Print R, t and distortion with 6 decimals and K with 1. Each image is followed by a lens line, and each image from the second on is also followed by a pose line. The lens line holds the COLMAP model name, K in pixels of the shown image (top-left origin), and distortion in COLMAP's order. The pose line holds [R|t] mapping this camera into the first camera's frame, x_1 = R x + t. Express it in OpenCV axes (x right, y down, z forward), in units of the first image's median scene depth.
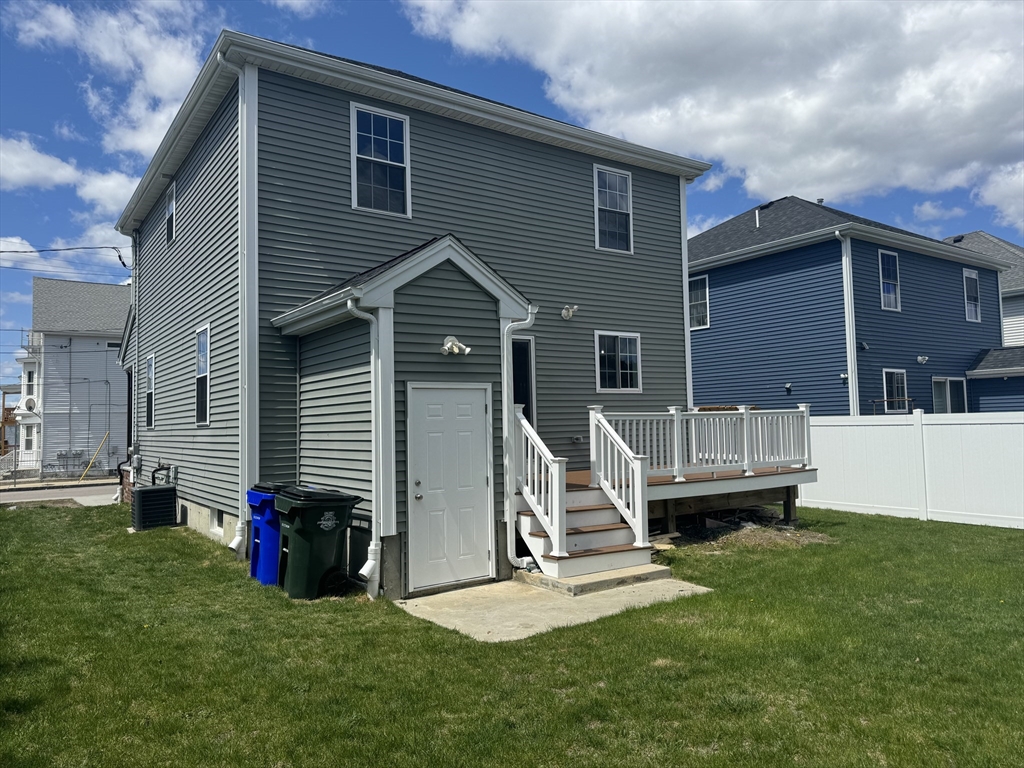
lens RADIAL K [[718.4, 0, 496.4], [0, 718.4, 385.4], [0, 0, 1]] dist [0.076116, -0.025868]
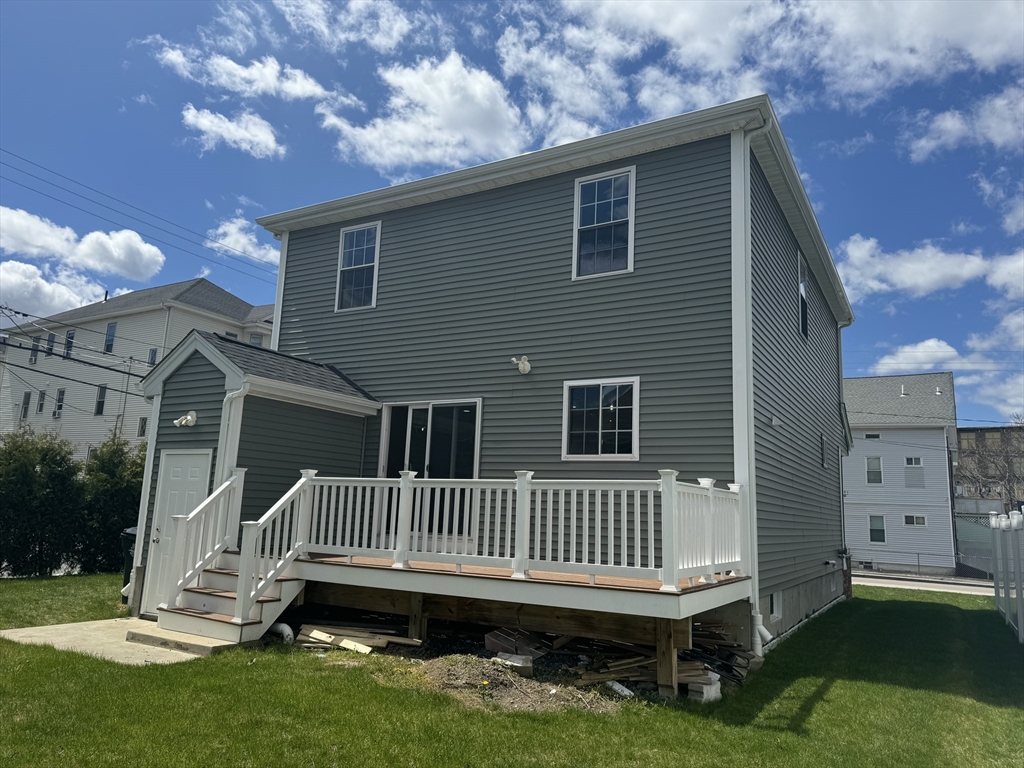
lens RADIAL K [[718.4, 0, 496.4], [0, 718.4, 385.4], [0, 0, 1]] dist [0.076116, -0.025868]
pose [[0.419503, -0.116892, -0.900196, 0.785641], [-0.002529, 0.991520, -0.129929, 0.029375], [0.907750, 0.056782, 0.415650, 0.580723]]
